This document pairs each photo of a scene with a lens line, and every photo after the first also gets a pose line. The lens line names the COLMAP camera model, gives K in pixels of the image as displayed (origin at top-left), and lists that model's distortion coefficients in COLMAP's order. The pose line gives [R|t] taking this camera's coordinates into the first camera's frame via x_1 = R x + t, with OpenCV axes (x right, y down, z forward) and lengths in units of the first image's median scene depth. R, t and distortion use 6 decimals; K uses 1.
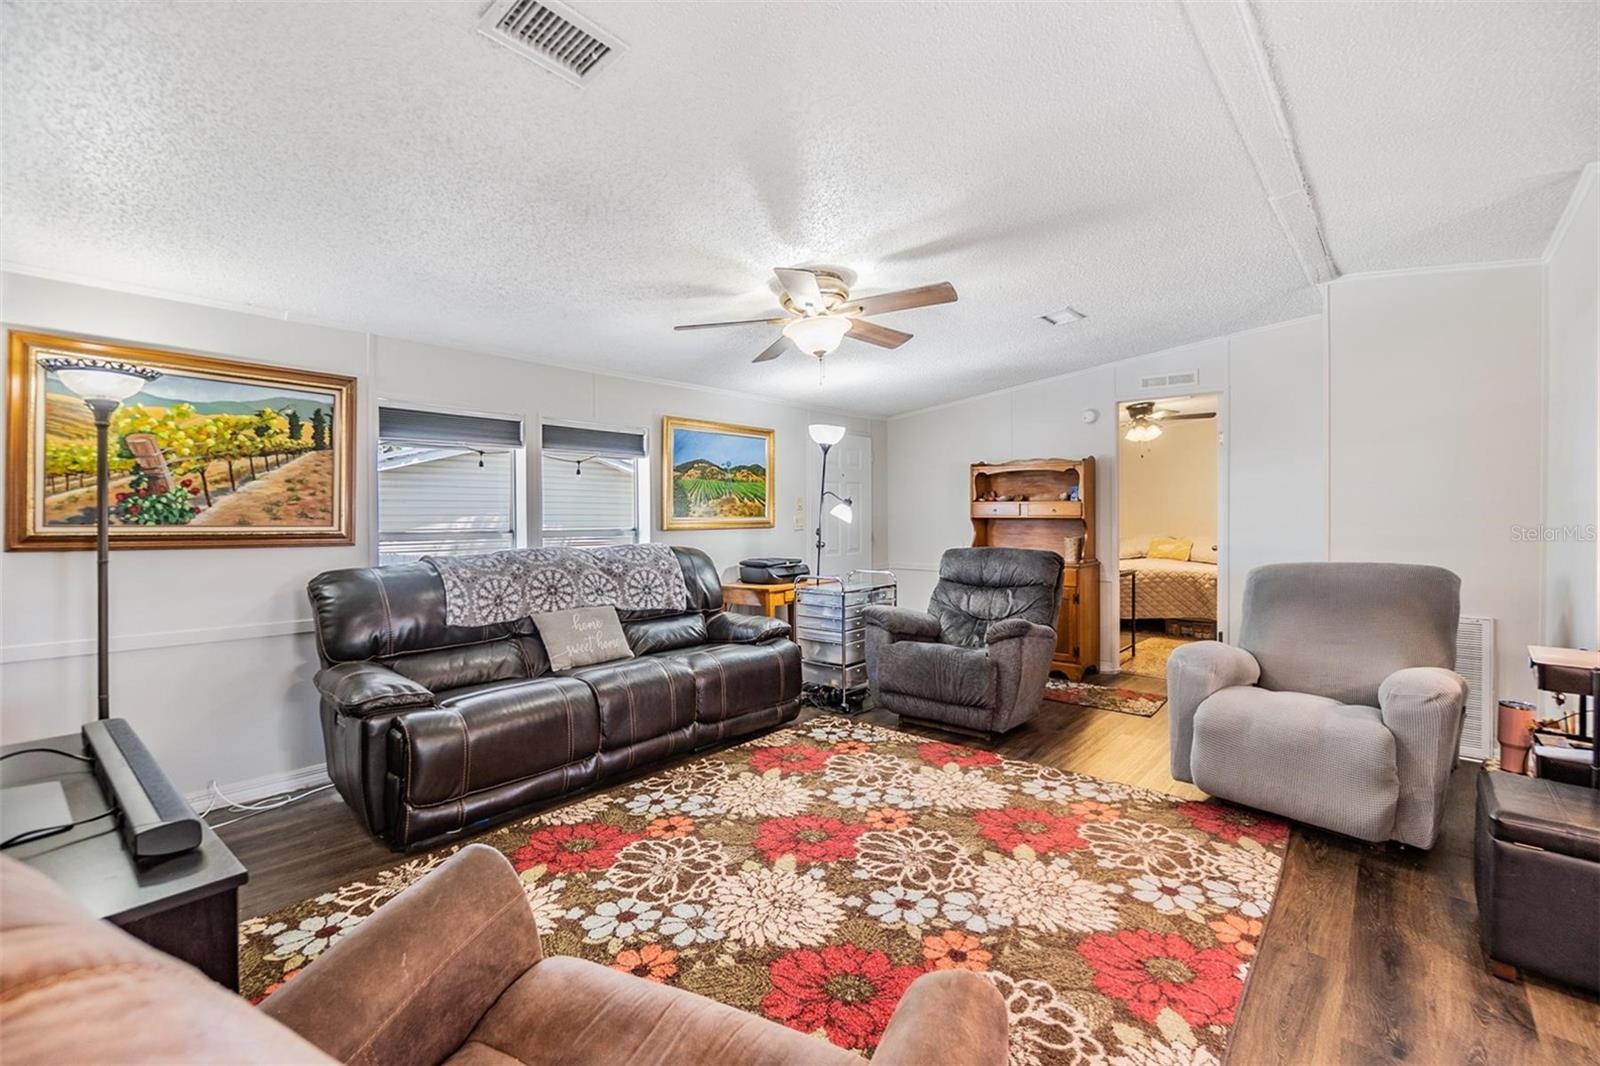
lens RADIAL K [[700.2, 0, 793.6], [0, 700.2, 509.8], [0, 0, 1]] dist [-0.002609, -0.000685]
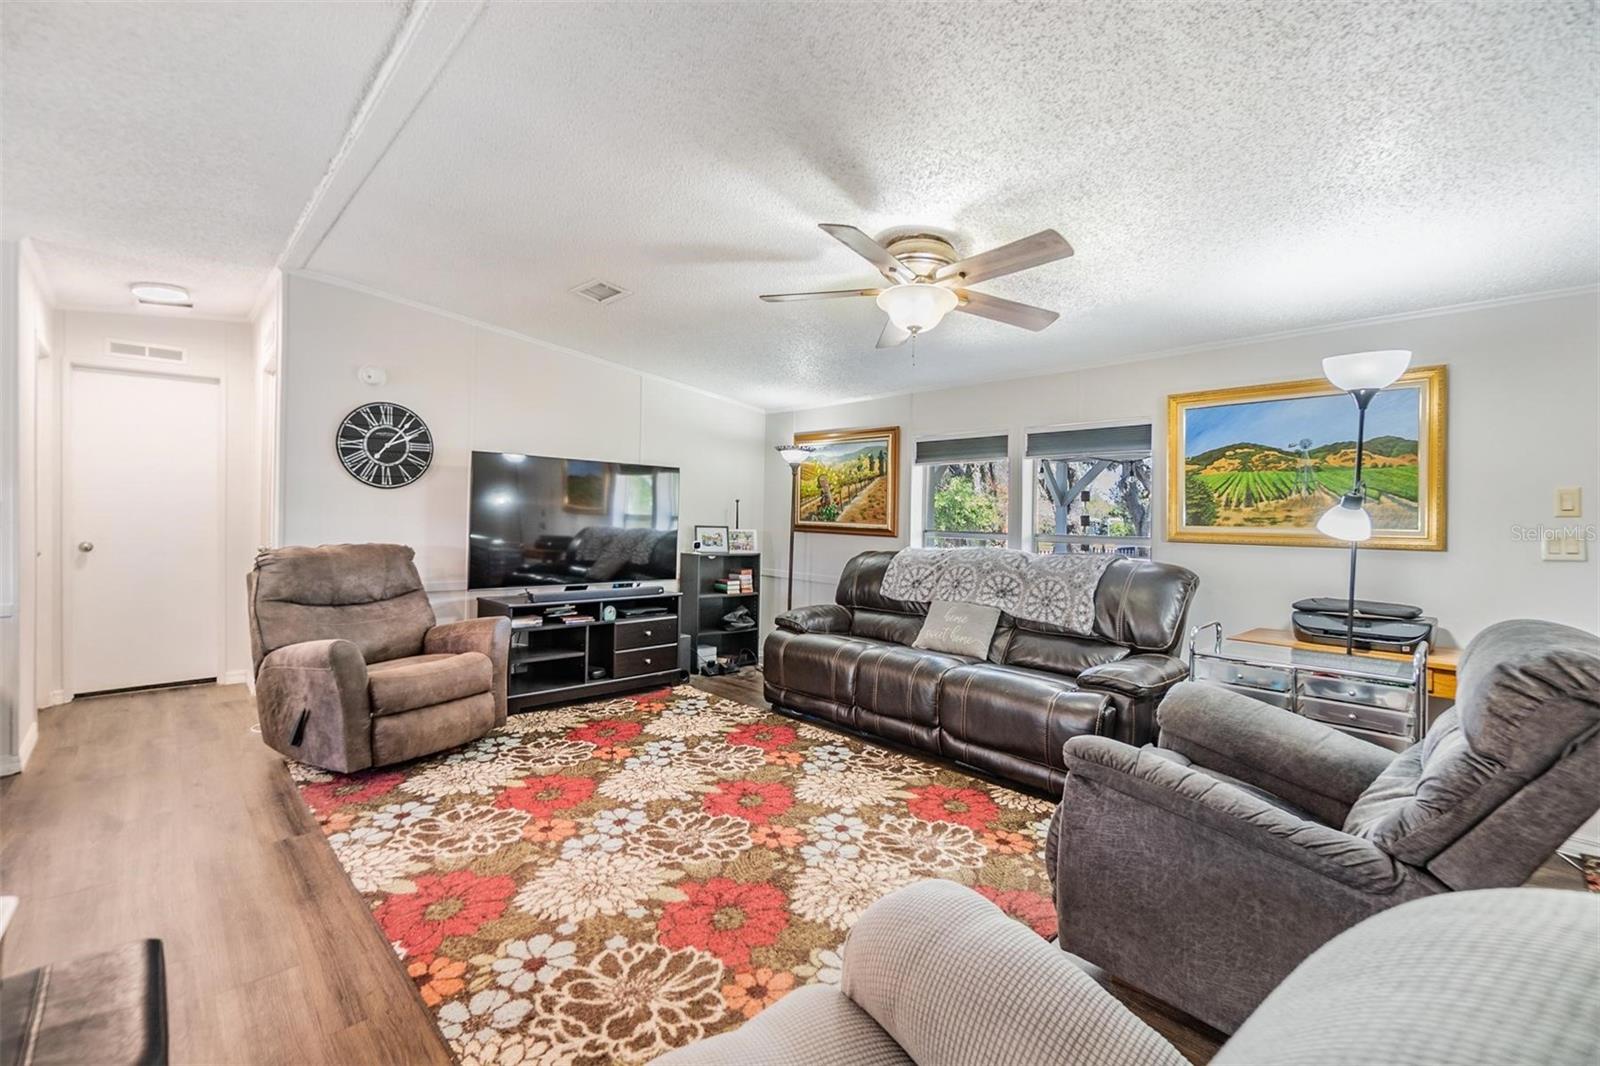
lens RADIAL K [[694.6, 0, 793.0], [0, 694.6, 520.5], [0, 0, 1]] dist [-0.001691, -0.000395]
pose [[-0.100128, 0.004285, -0.994965, 1.161045], [-0.011030, 0.999924, 0.005416, 0.011348], [0.994913, 0.011517, -0.100073, 1.212899]]
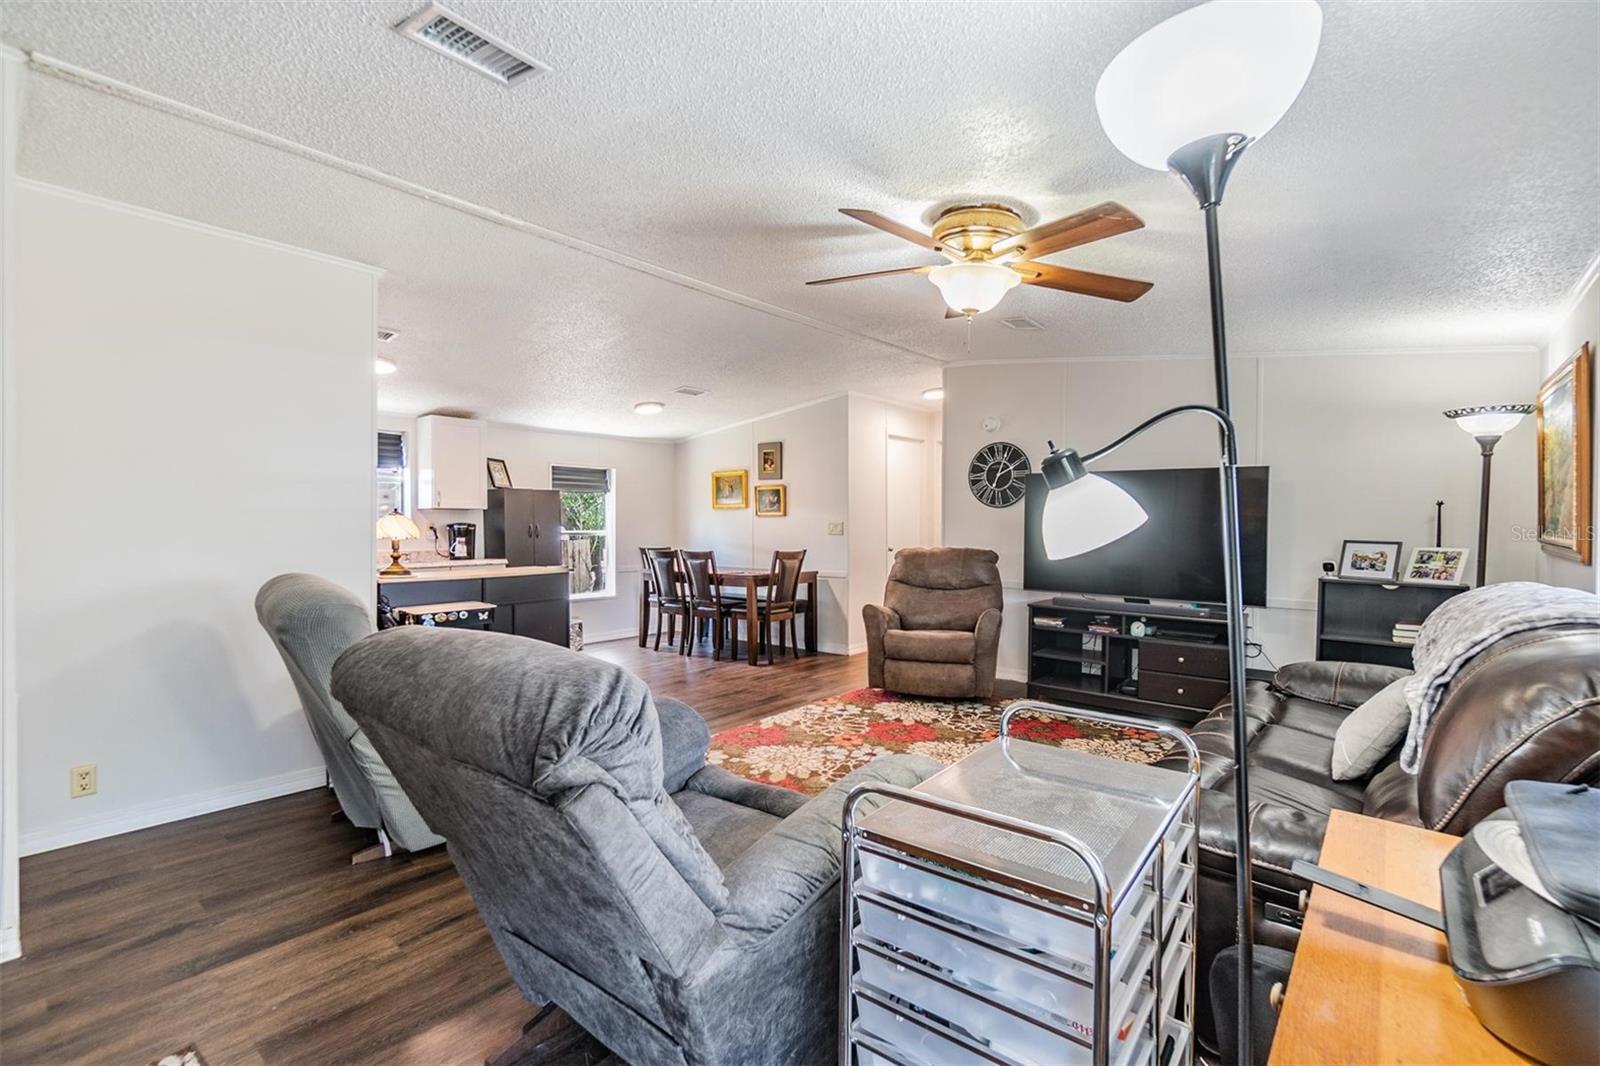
lens RADIAL K [[719.6, 0, 796.8], [0, 719.6, 527.8], [0, 0, 1]] dist [0.001627, 0.000060]
pose [[-0.999906, -0.004786, -0.012879, 0.306381], [-0.004821, 0.999985, 0.002687, 0.015250], [0.012866, 0.002749, -0.999913, 2.312238]]
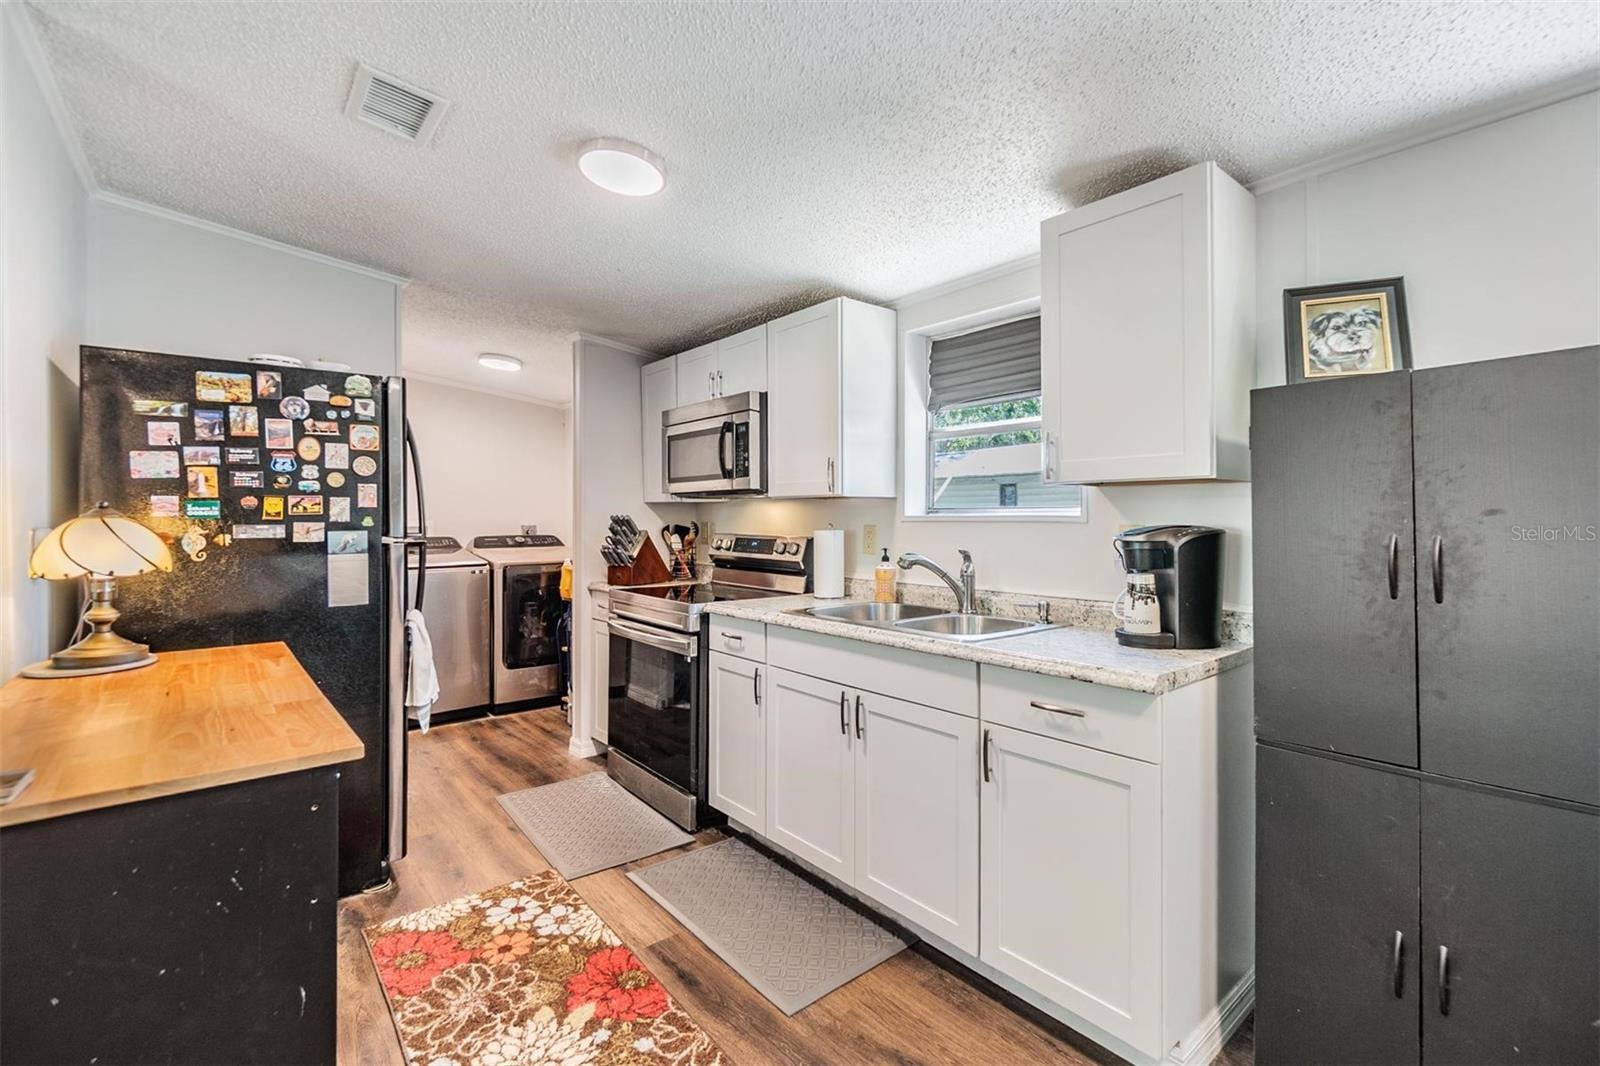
lens RADIAL K [[705.5, 0, 799.7], [0, 705.5, 513.6], [0, 0, 1]] dist [-0.002330, -0.000110]
pose [[0.157261, -0.003303, 0.987552, 0.611545], [0.003668, 0.999989, 0.002760, -0.004461], [-0.987550, 0.003188, 0.157271, 0.140721]]
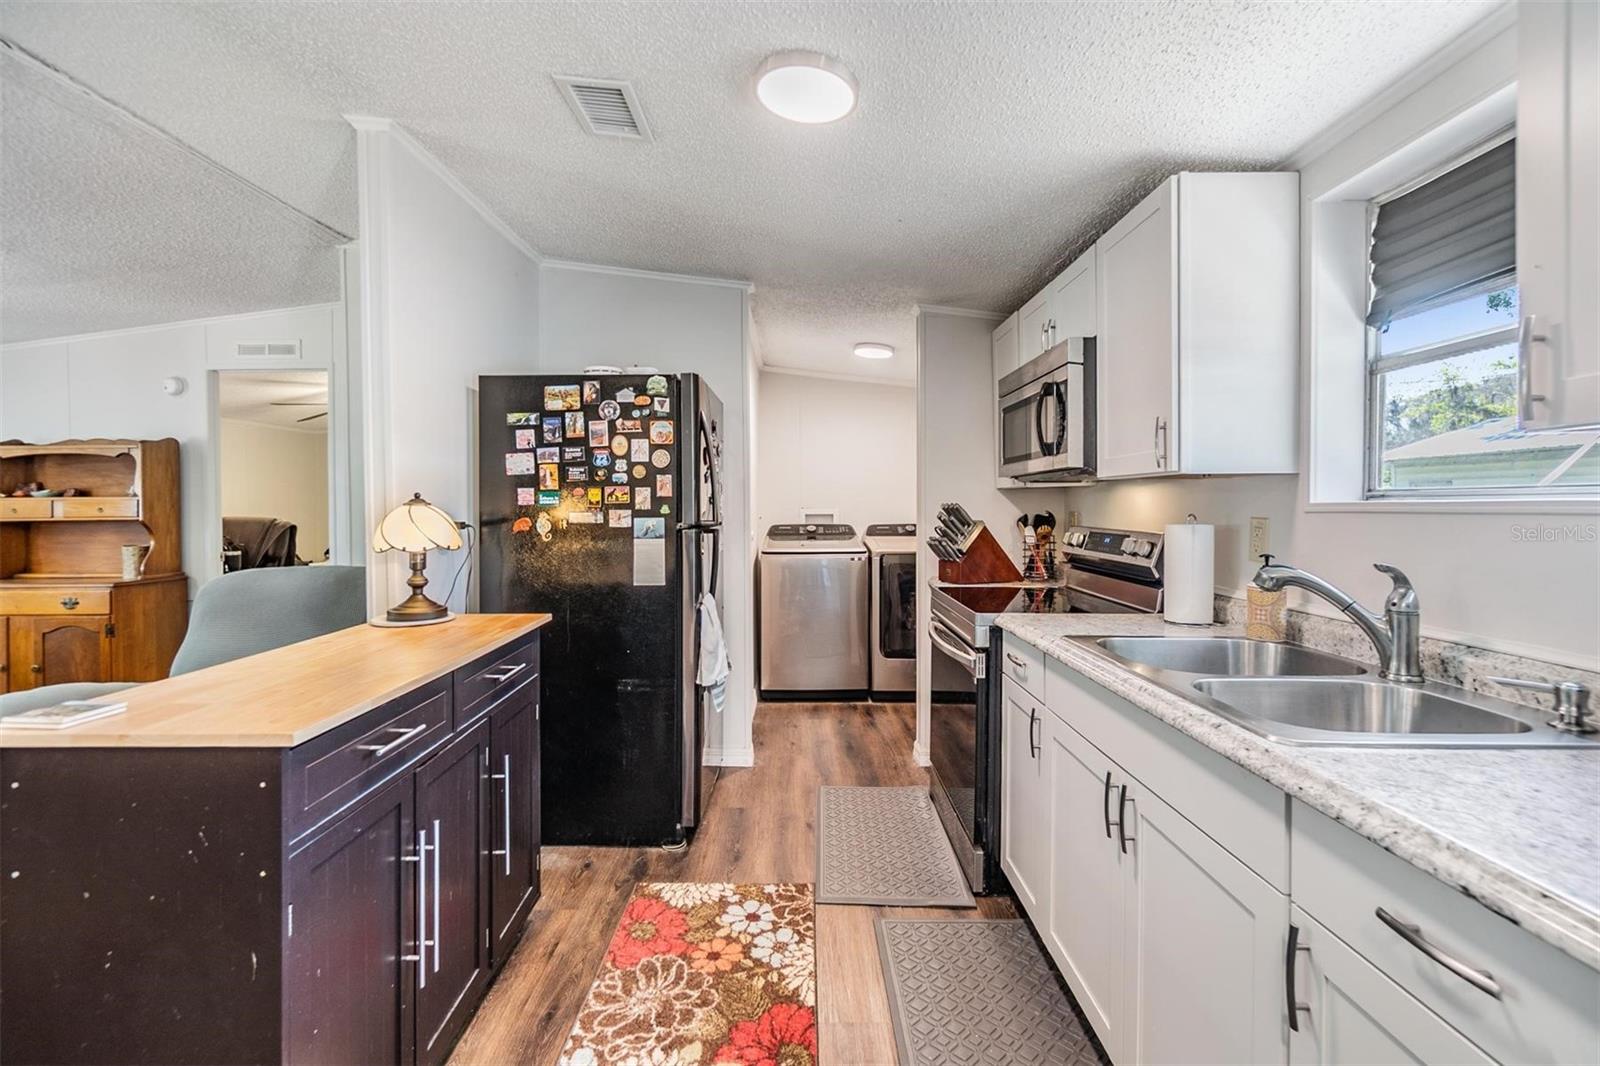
lens RADIAL K [[701.9, 0, 798.4], [0, 701.9, 511.7], [0, 0, 1]] dist [-0.001257, -0.000586]
pose [[0.752097, -0.013290, 0.658918, 0.917023], [0.007274, 0.999903, 0.011865, -0.000840], [-0.659012, -0.004131, 0.752121, -0.031820]]
